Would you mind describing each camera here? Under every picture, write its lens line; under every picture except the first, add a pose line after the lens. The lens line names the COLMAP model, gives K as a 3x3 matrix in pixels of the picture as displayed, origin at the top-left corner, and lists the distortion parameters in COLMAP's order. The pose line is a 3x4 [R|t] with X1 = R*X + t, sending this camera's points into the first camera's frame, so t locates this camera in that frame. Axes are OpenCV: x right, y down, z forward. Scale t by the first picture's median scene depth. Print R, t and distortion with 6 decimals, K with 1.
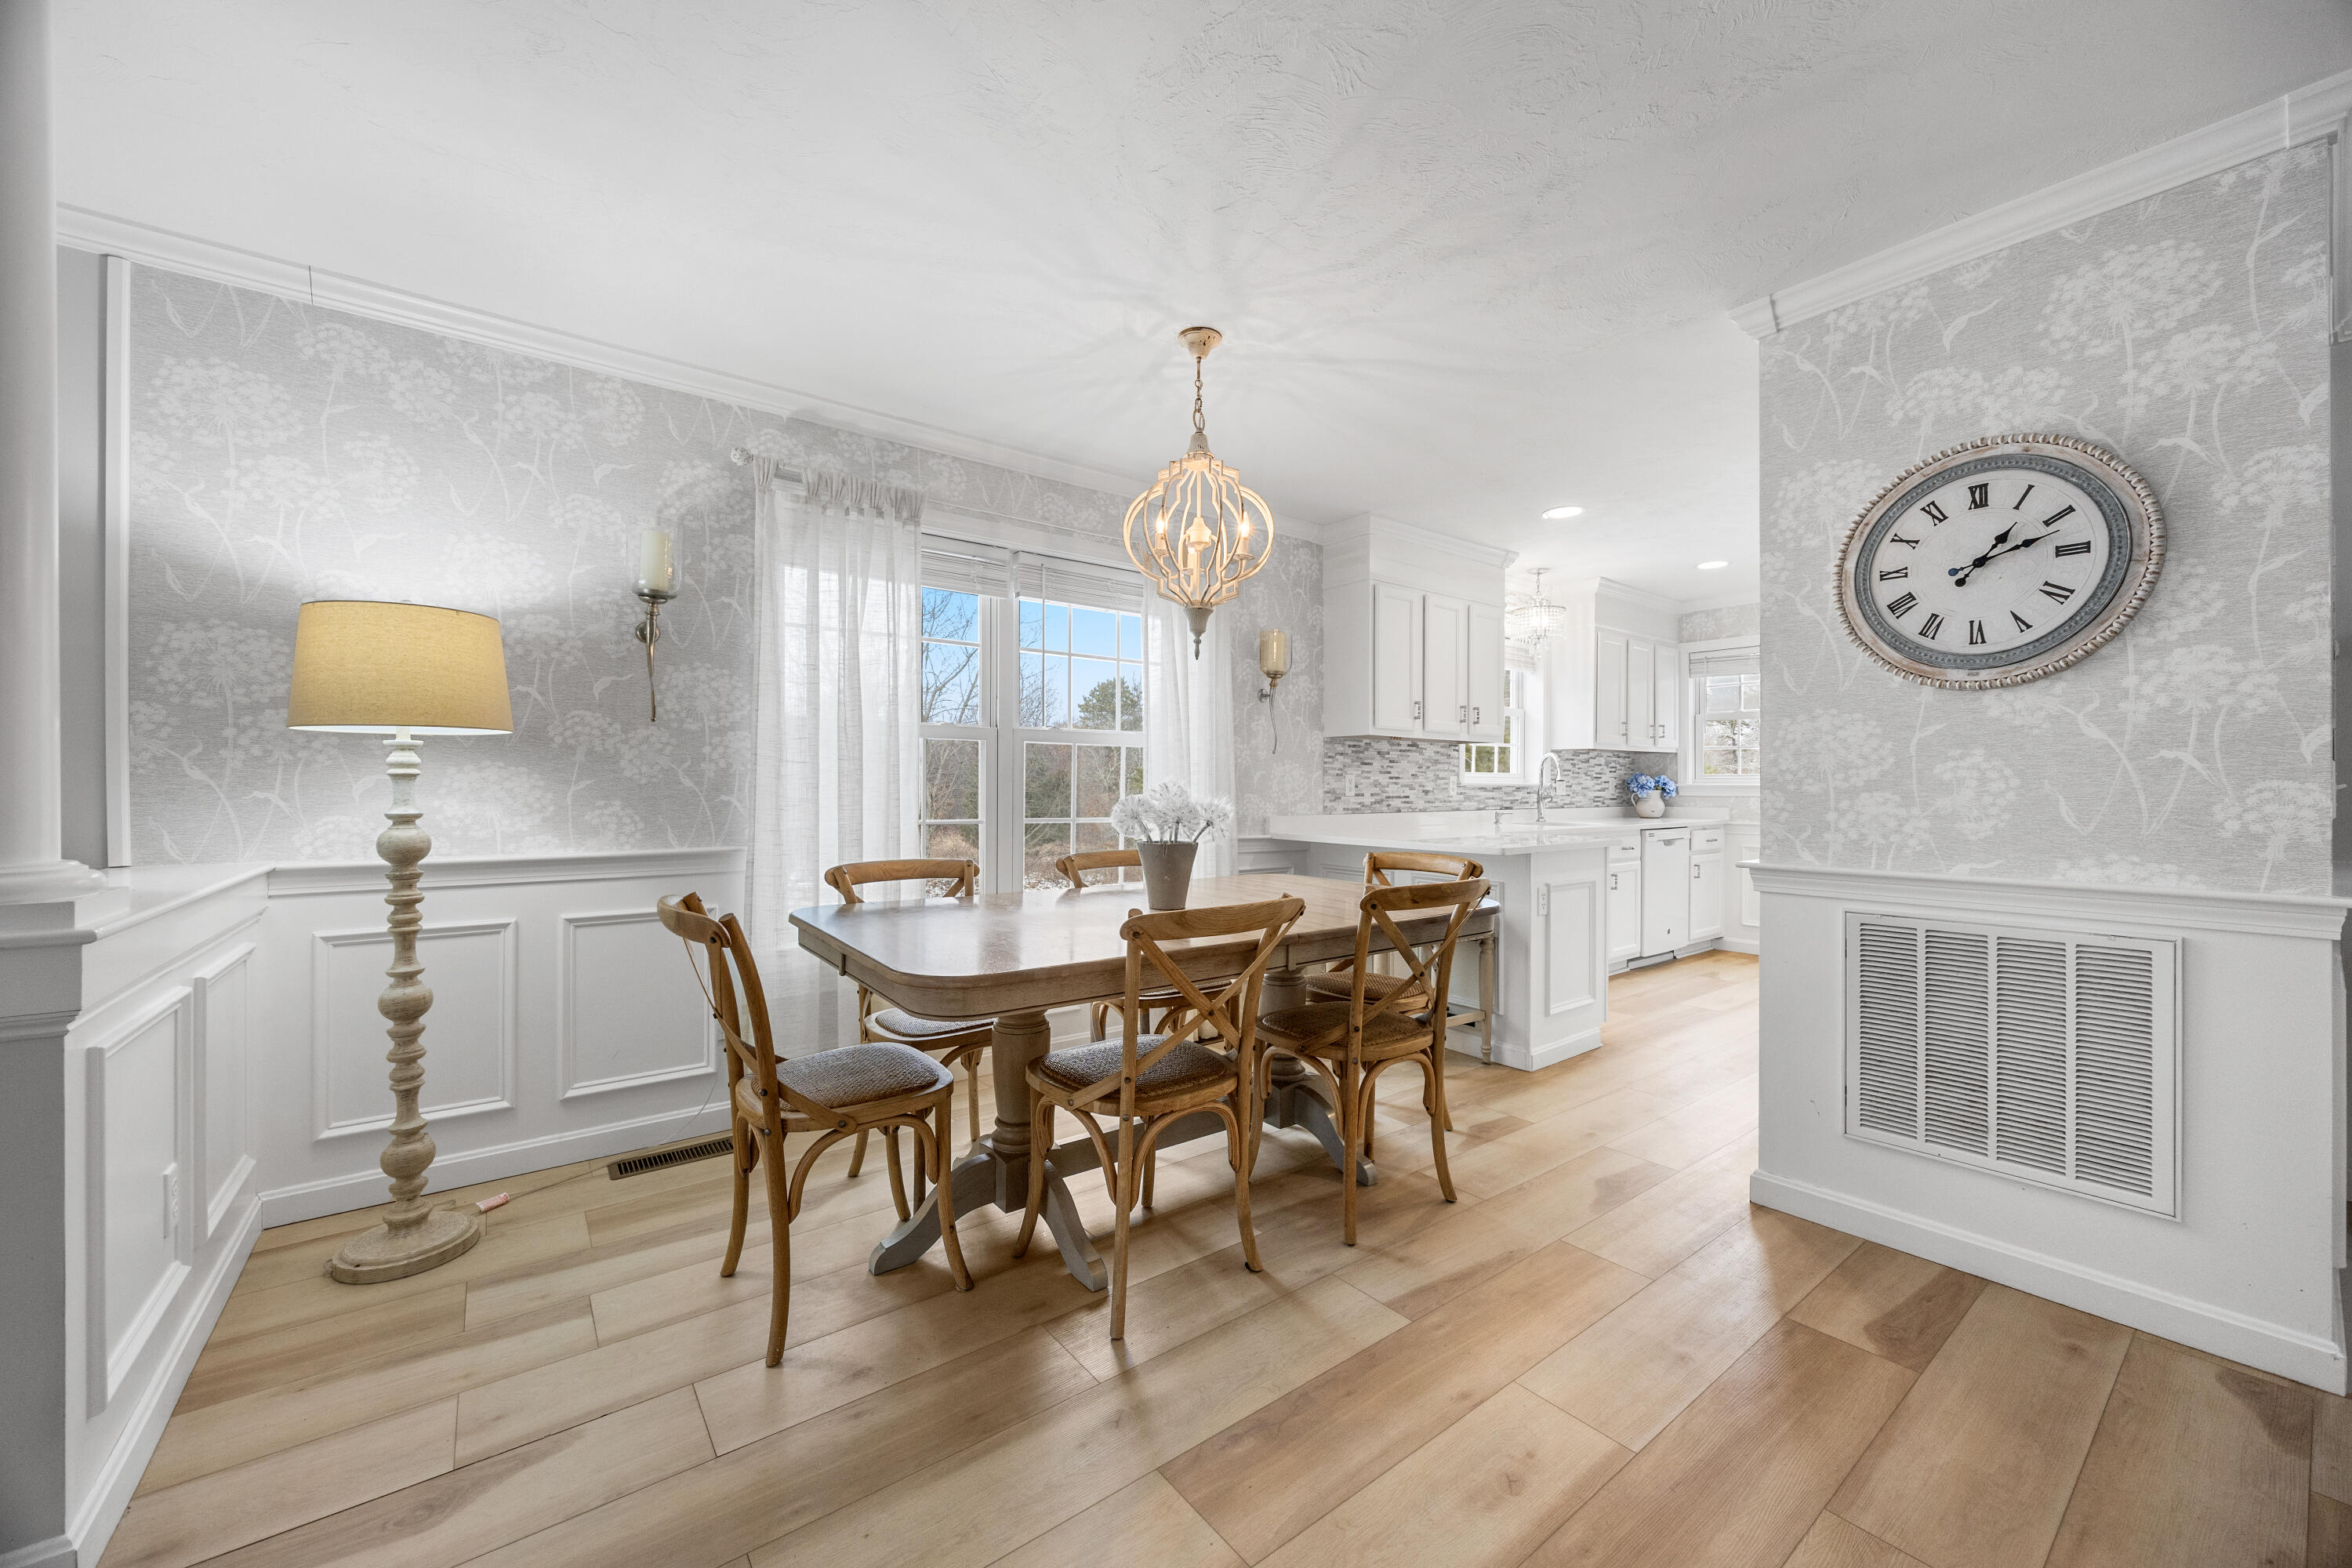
lens RADIAL K [[903.6, 0, 1177.7], [0, 903.6, 788.2], [0, 0, 1]] dist [-0.004191, -0.000414]
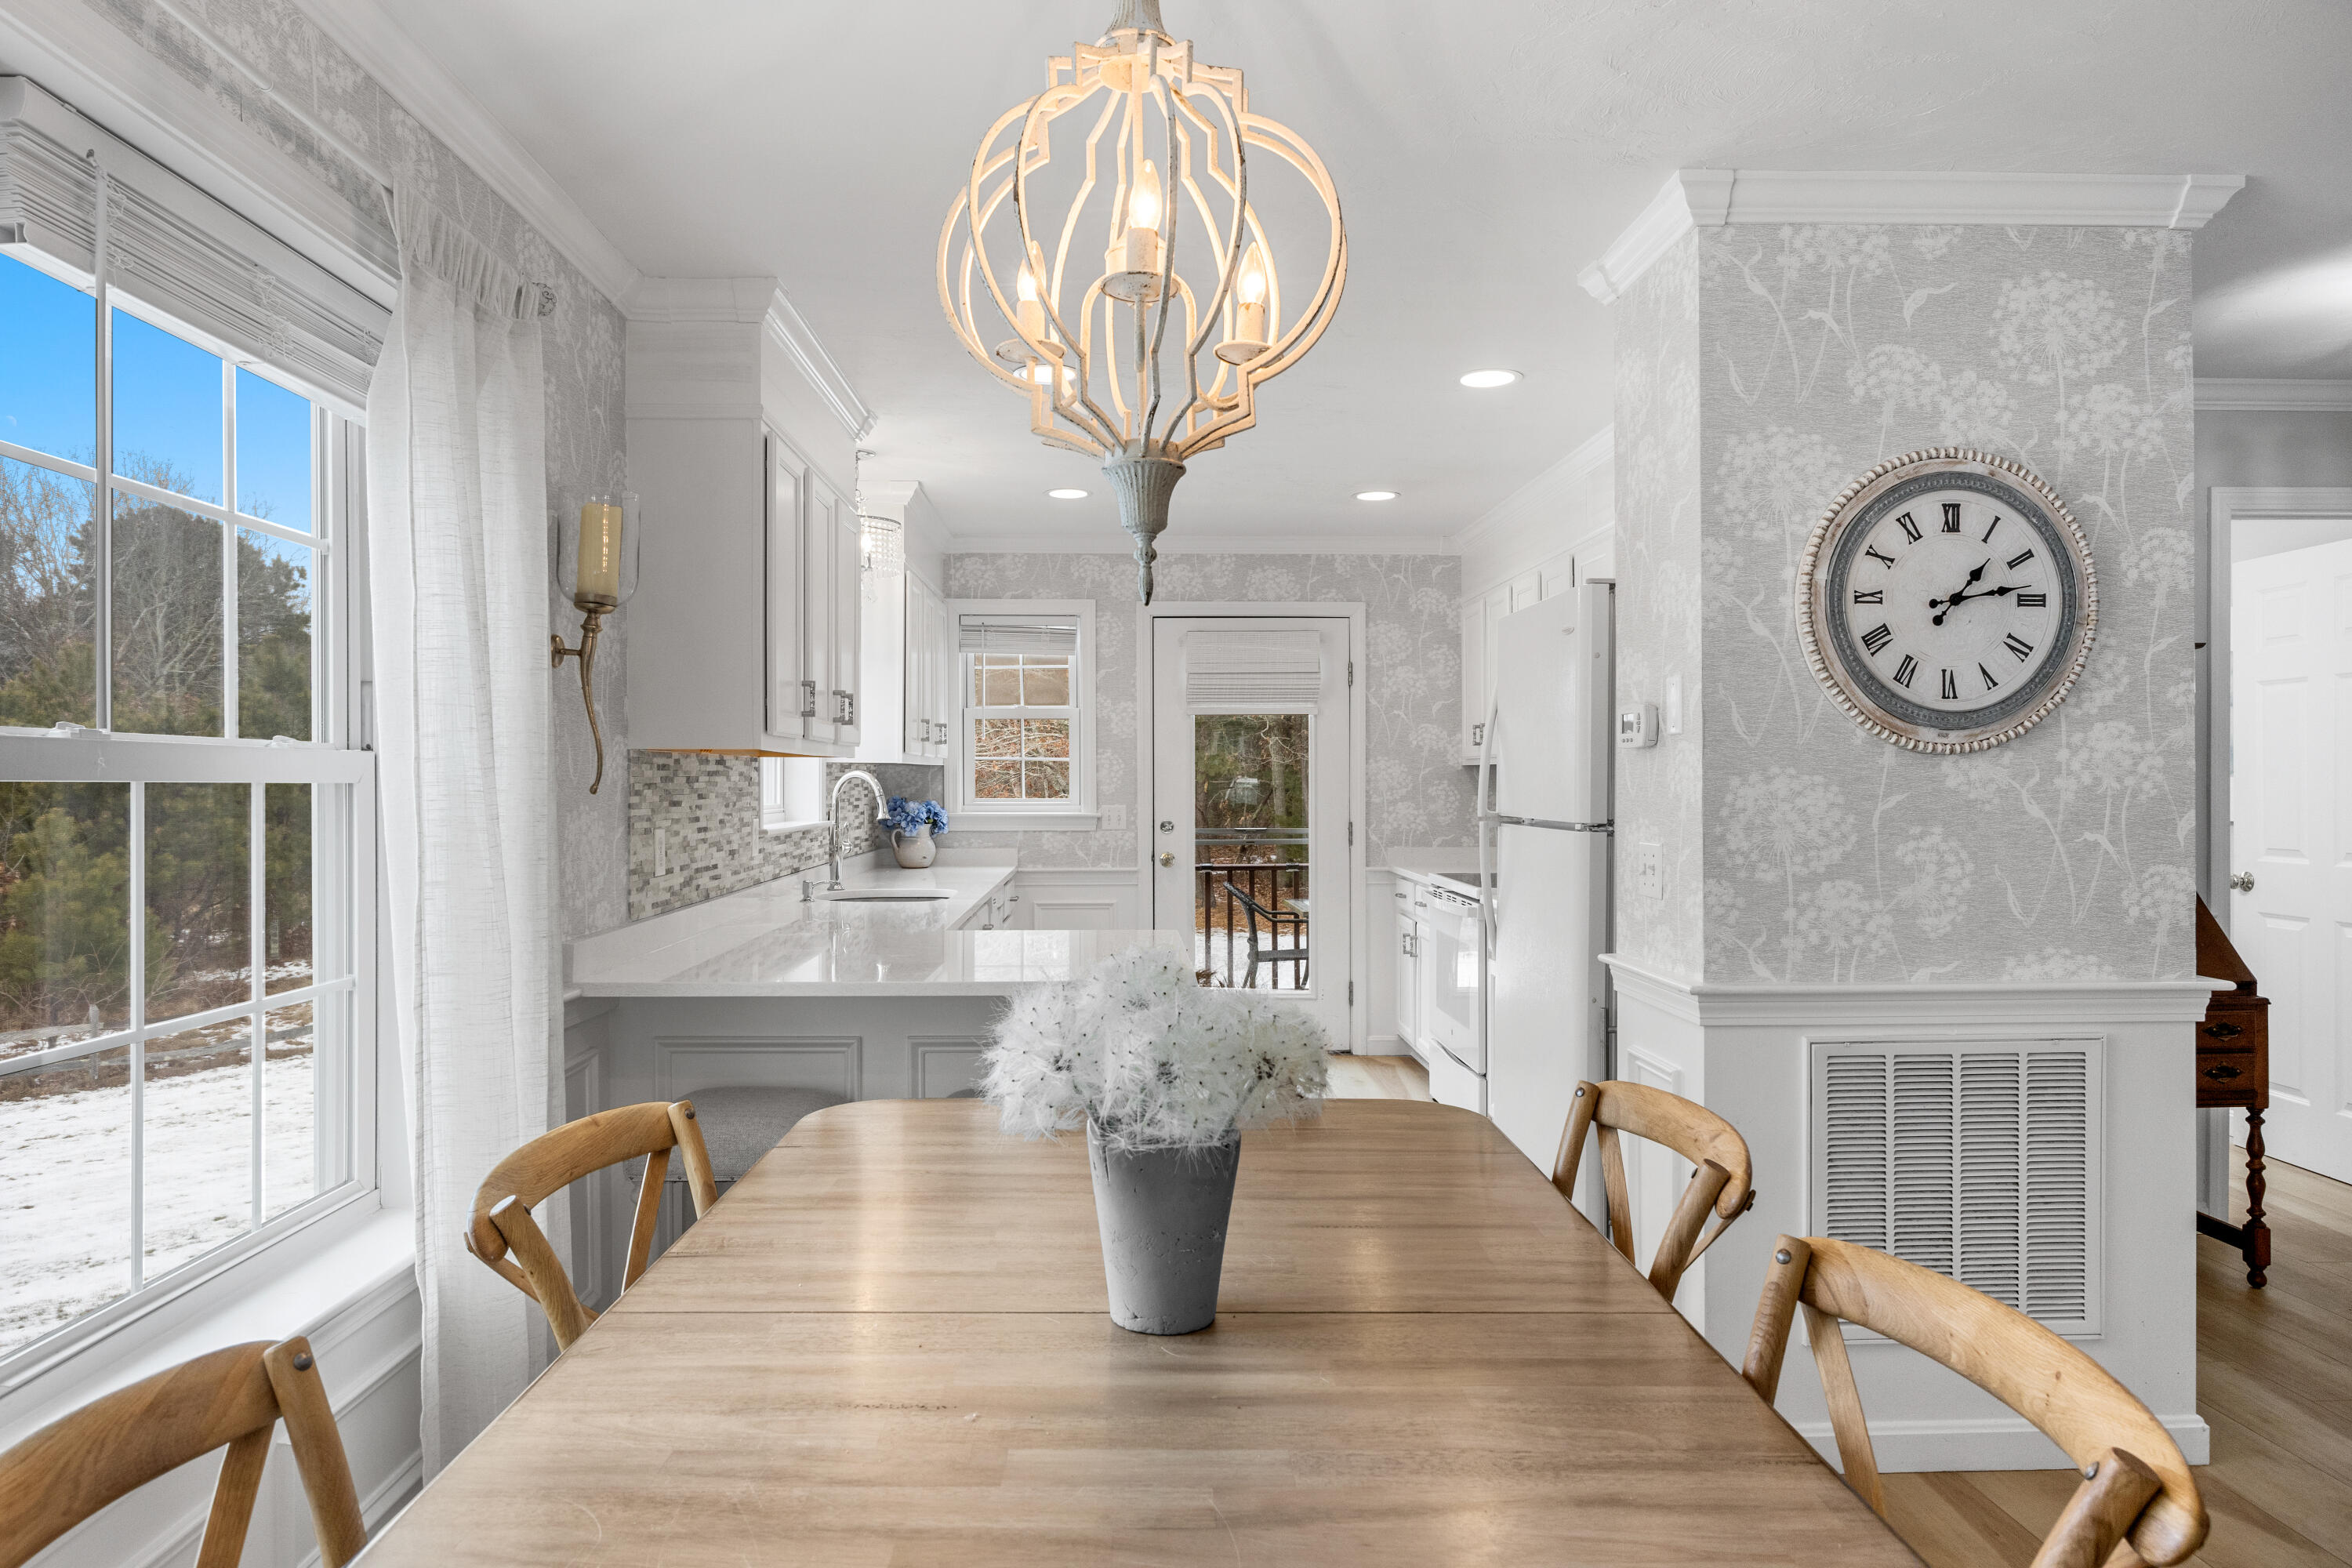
lens RADIAL K [[1413.8, 0, 1172.0], [0, 1413.8, 779.6], [0, 0, 1]] dist [-0.013694, 0.001600]
pose [[0.577313, -0.003217, 0.816517, -0.505011], [0.003685, 0.999992, 0.001334, -0.082537], [-0.816515, 0.002239, 0.577320, 0.759280]]
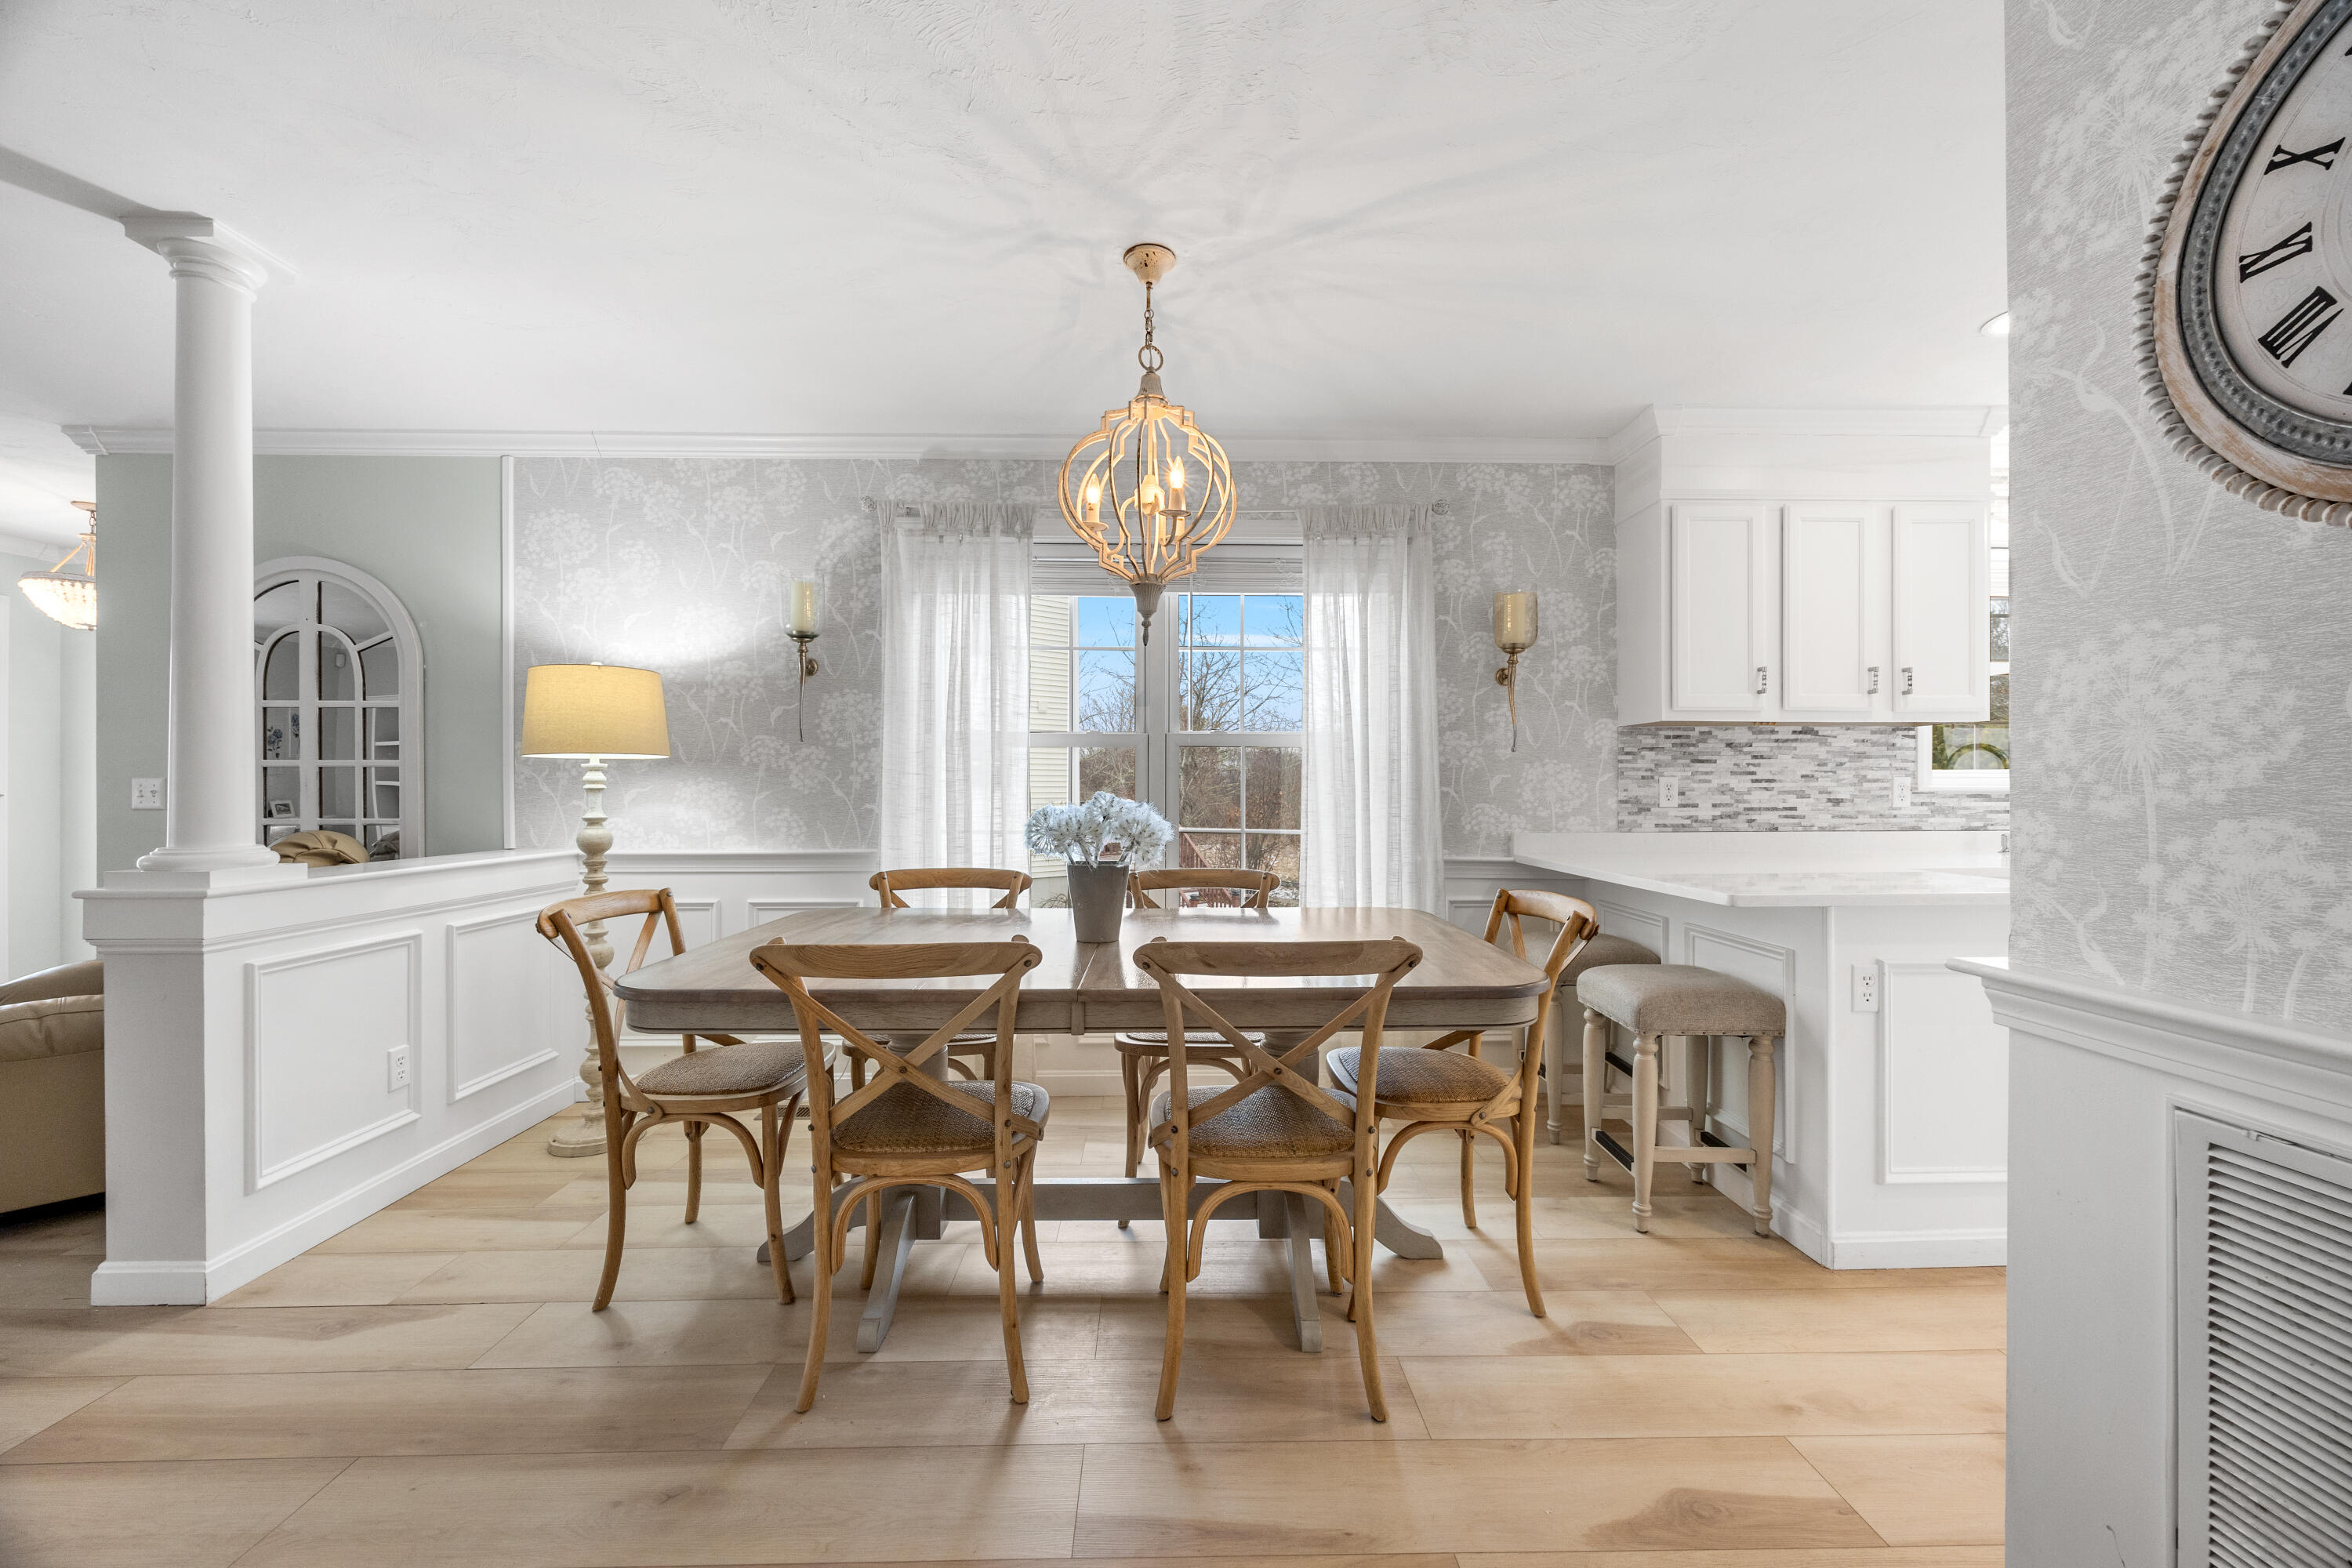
lens RADIAL K [[903.6, 0, 1174.8], [0, 903.6, 790.2], [0, 0, 1]] dist [-0.004191, -0.000414]
pose [[0.804160, -0.002660, -0.594406, 0.616826], [0.001845, 0.999996, -0.001979, -0.008137], [0.594409, 0.000495, 0.804162, 0.396326]]
